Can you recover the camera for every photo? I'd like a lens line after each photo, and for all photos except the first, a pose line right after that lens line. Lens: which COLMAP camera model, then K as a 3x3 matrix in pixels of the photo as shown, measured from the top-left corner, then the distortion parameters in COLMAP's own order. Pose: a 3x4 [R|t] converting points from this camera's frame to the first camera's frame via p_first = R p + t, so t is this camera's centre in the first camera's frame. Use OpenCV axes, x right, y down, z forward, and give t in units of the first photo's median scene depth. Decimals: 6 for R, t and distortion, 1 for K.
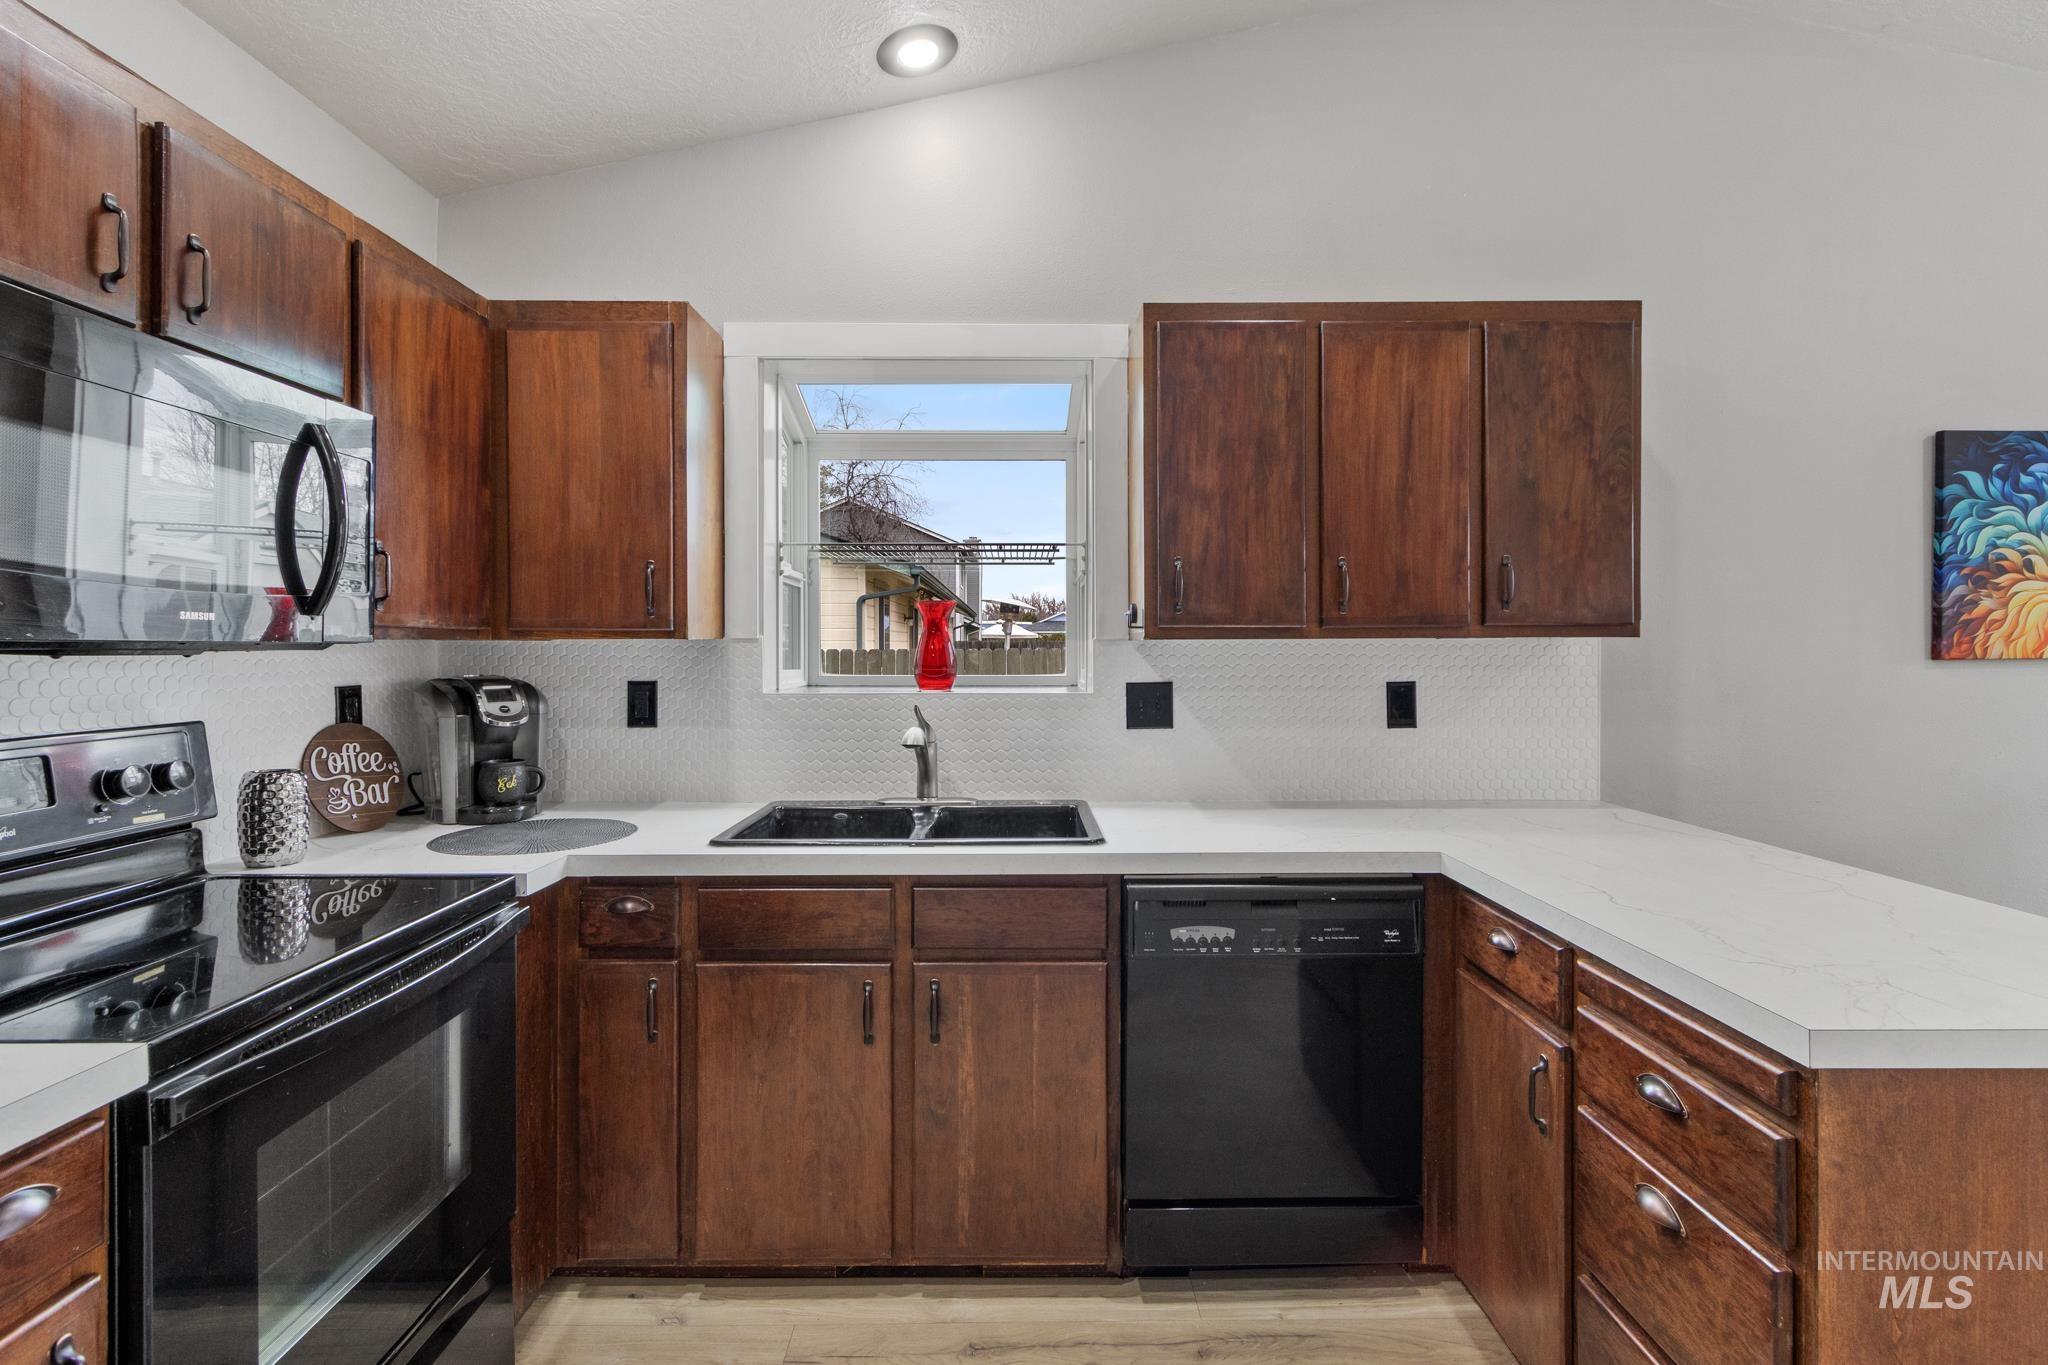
lens RADIAL K [[959.8, 0, 1012.6], [0, 959.8, 654.8], [0, 0, 1]] dist [0.003155, 0.000374]
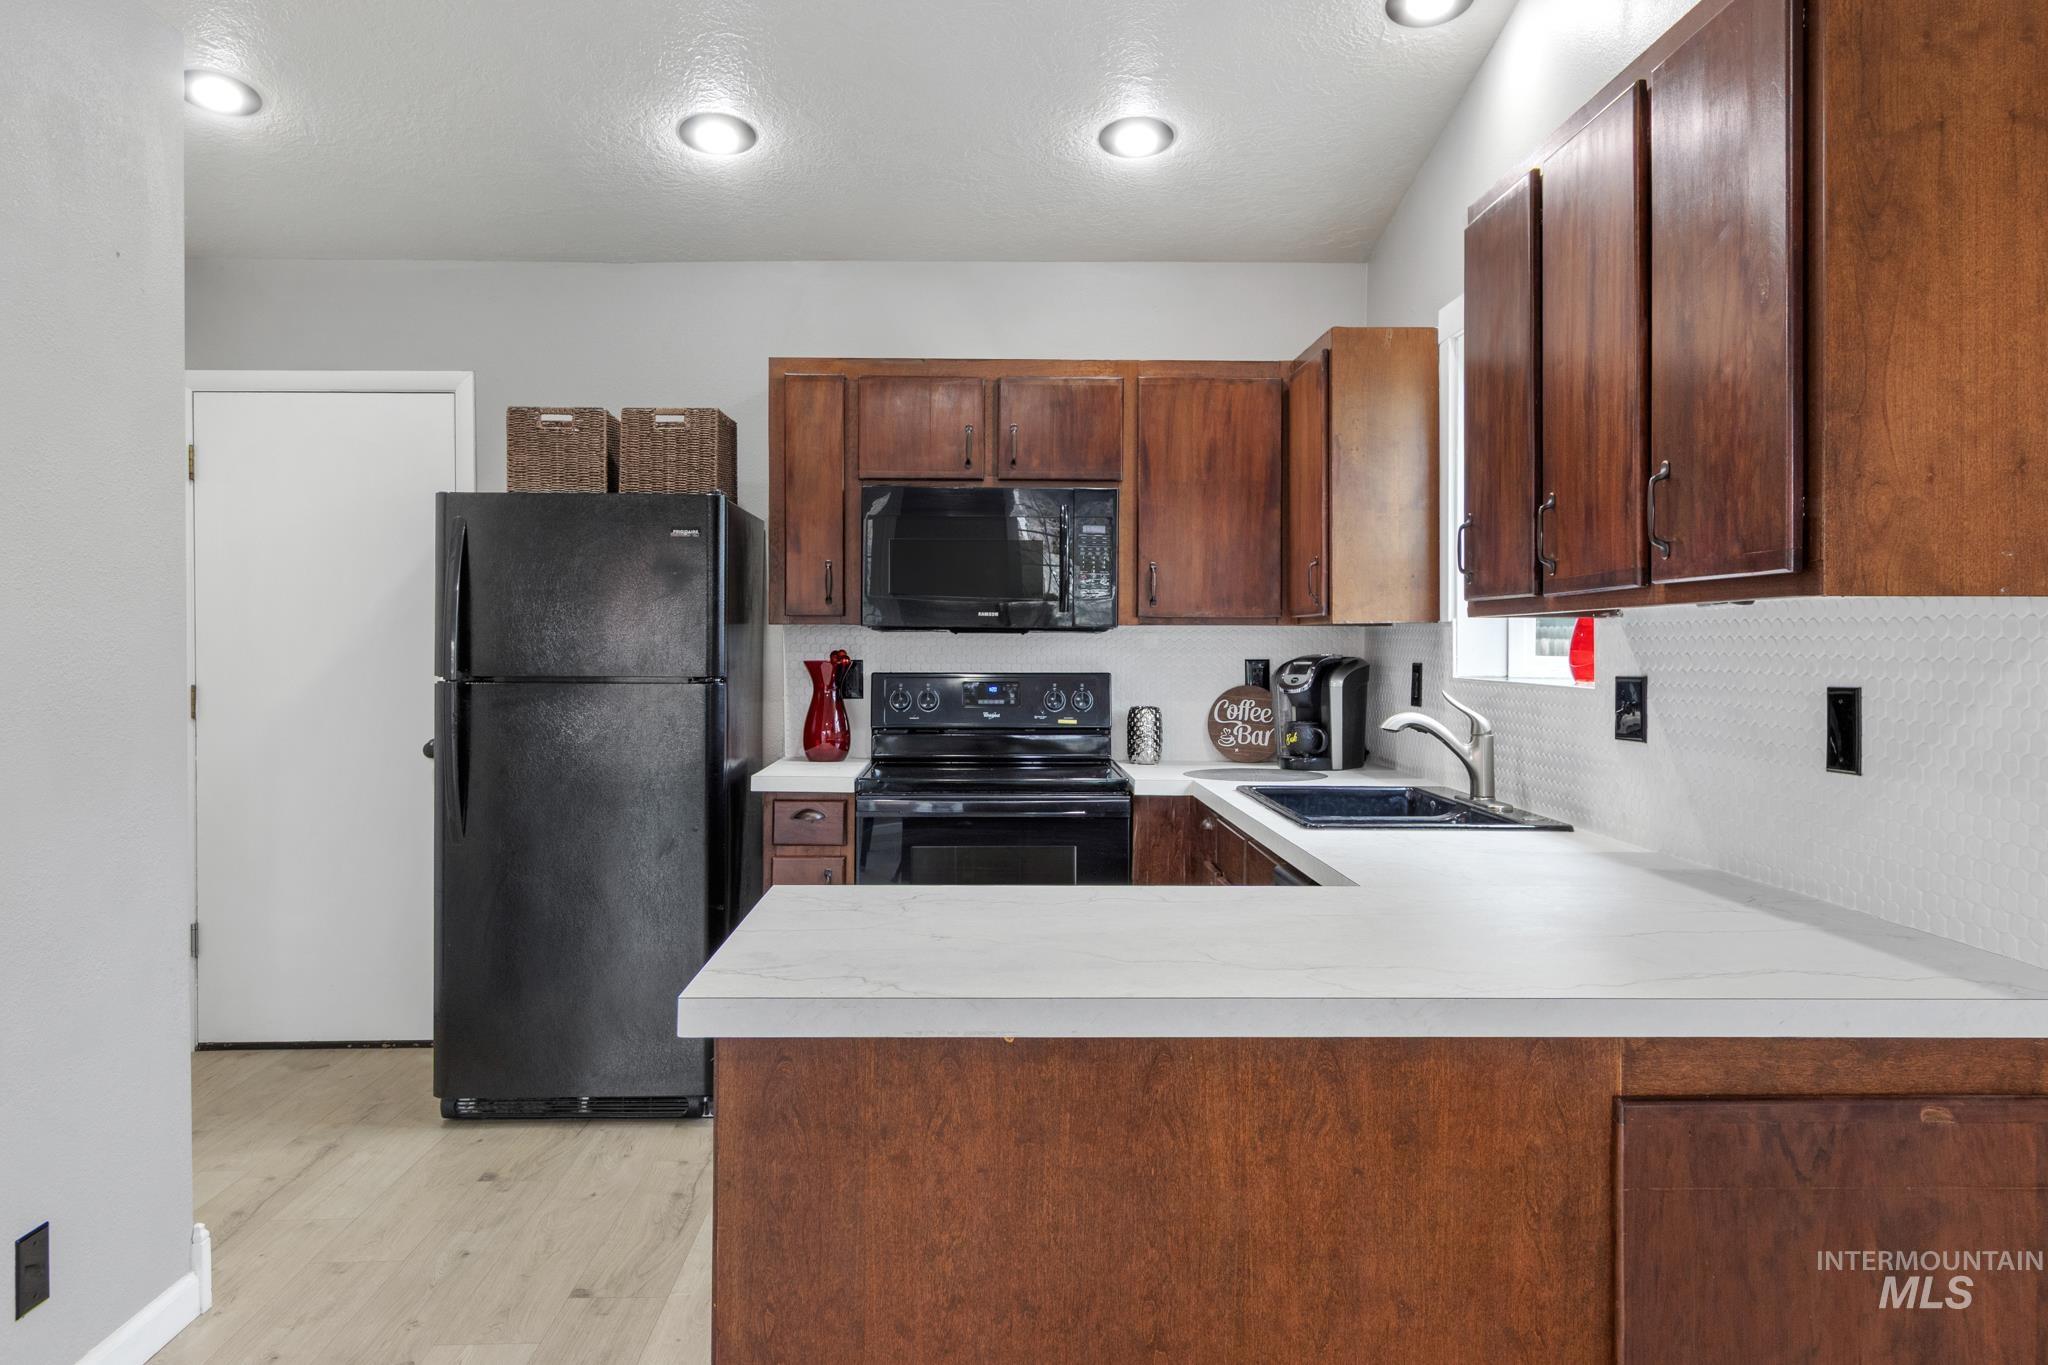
lens RADIAL K [[1451.9, 0, 1081.8], [0, 1451.9, 650.5], [0, 0, 1]] dist [0.008162, 0.001881]
pose [[0.064576, 0.007735, -0.997883, 1.363832], [-0.013055, 0.999891, 0.006905, 0.007872], [0.997827, 0.012582, 0.064670, 0.595008]]
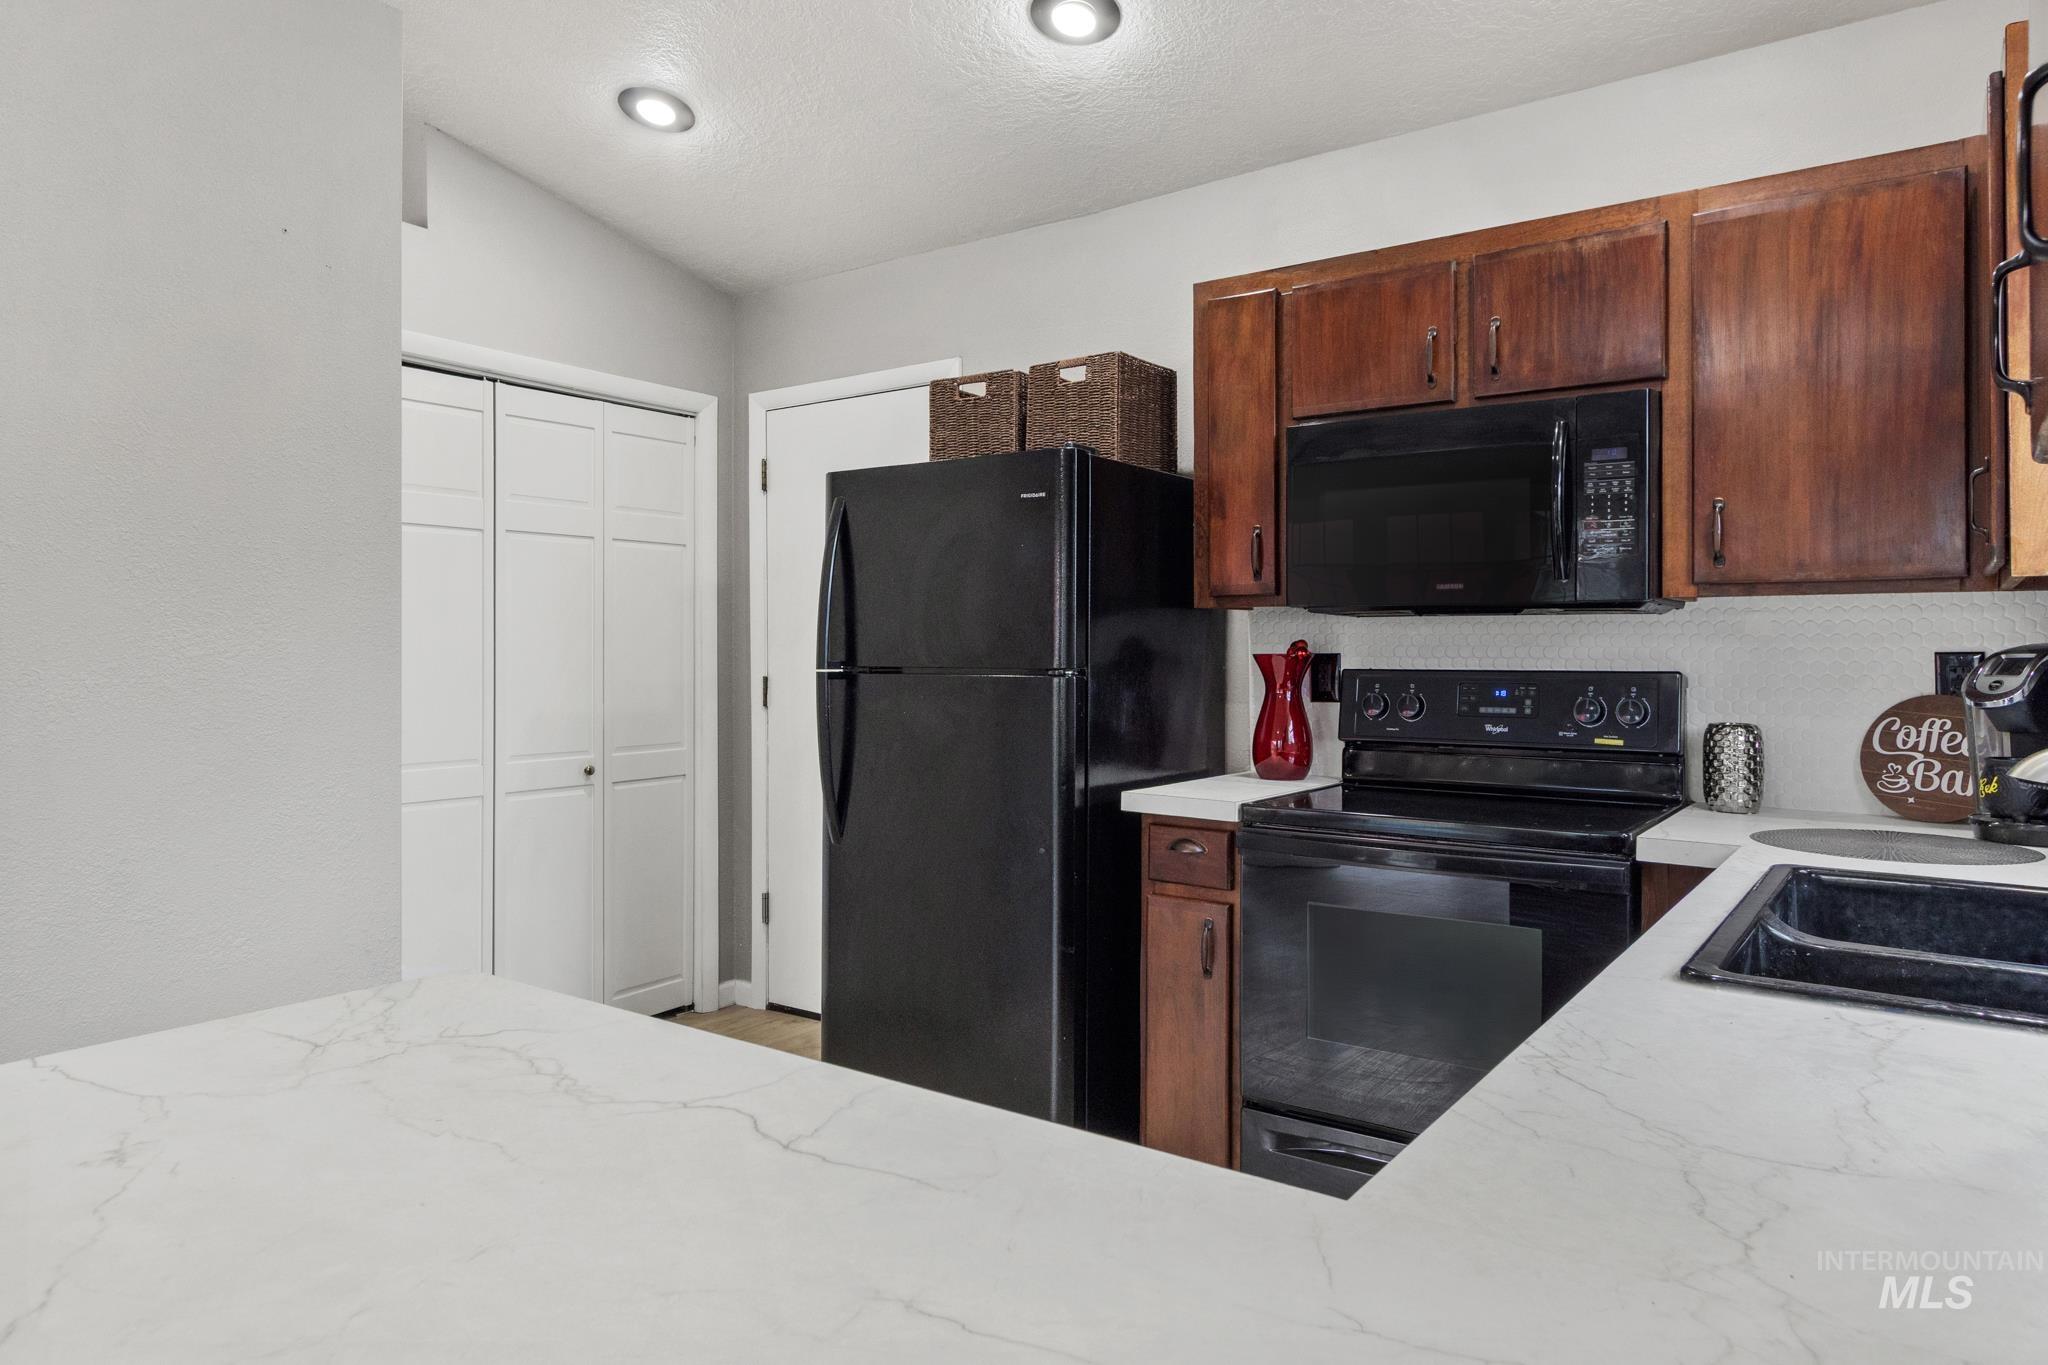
lens RADIAL K [[1316.4, 0, 1026.1], [0, 1316.4, 650.5], [0, 0, 1]] dist [-0.026005, 0.024418]
pose [[-0.585650, -0.002250, -0.810561, 0.700322], [-0.009386, 0.999948, 0.004006, 0.033297], [0.810510, 0.009954, -0.585641, 0.984007]]
